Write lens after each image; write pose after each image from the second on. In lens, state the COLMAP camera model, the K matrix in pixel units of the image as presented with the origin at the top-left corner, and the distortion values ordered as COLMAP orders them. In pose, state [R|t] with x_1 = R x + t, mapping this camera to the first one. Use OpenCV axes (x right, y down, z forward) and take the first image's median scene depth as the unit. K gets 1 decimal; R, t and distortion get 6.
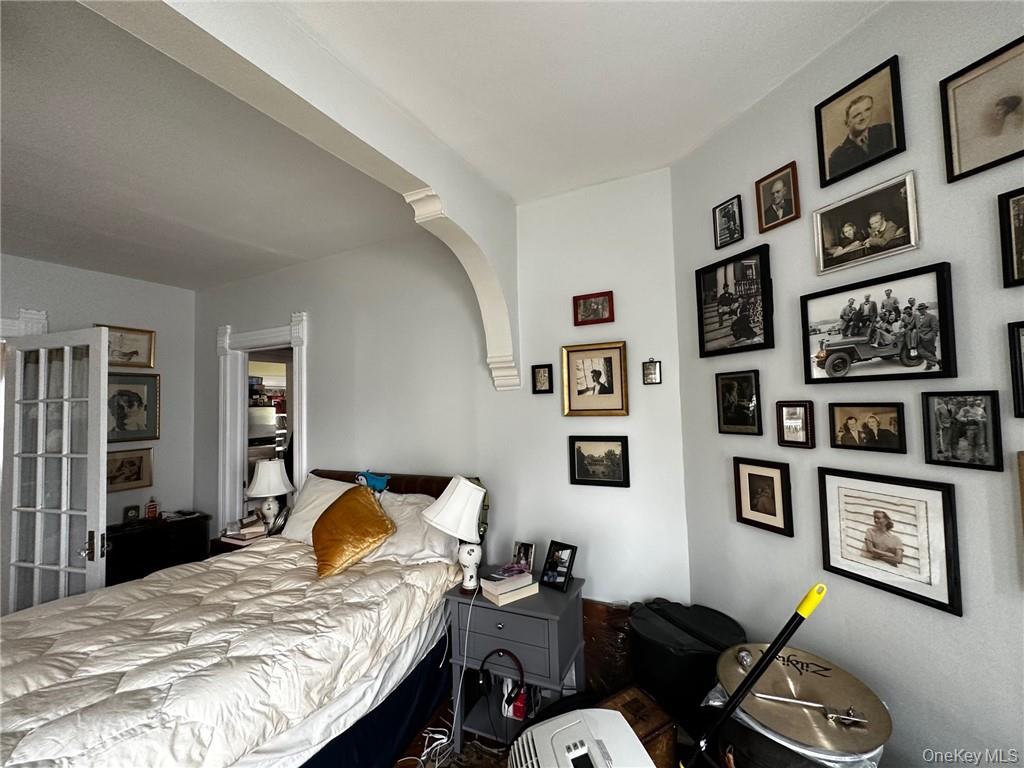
lens RADIAL K [[429.0, 0, 508.8], [0, 429.0, 383.6], [0, 0, 1]] dist [-0.002012, 0.001046]
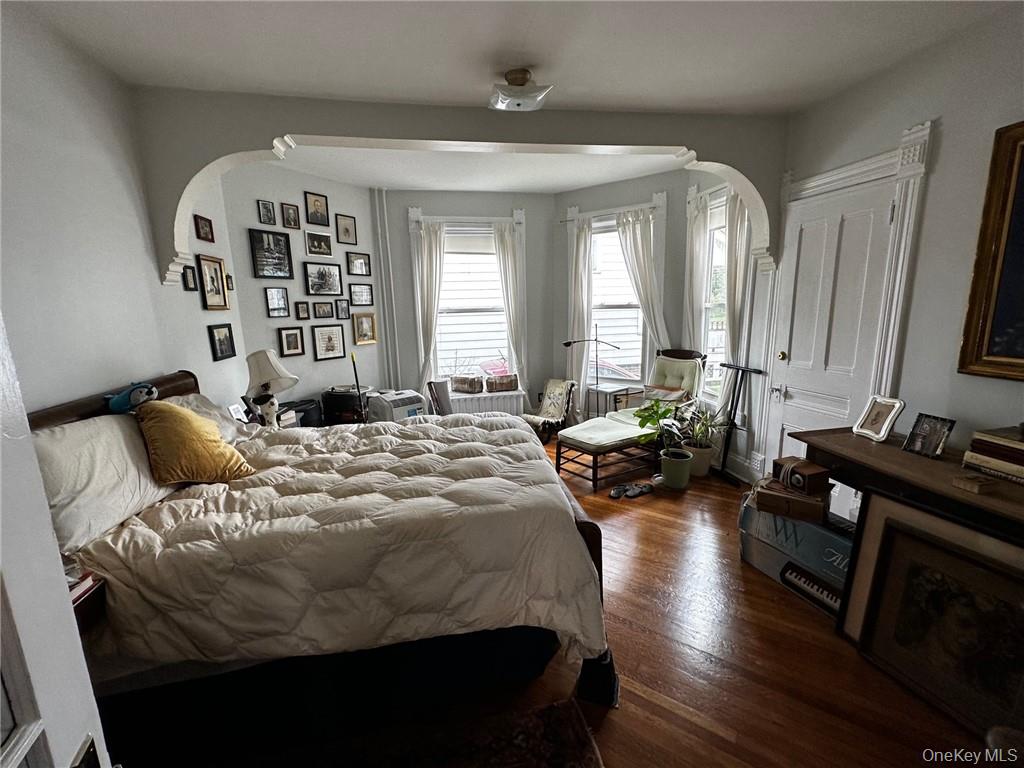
lens RADIAL K [[429.0, 0, 510.6], [0, 429.0, 384.3], [0, 0, 1]] dist [-0.002012, 0.001046]
pose [[-0.612926, -0.103541, 0.783327, -2.259644], [0.003625, 0.990998, 0.133828, 0.198928], [-0.790132, 0.084866, -0.607033, 1.671841]]
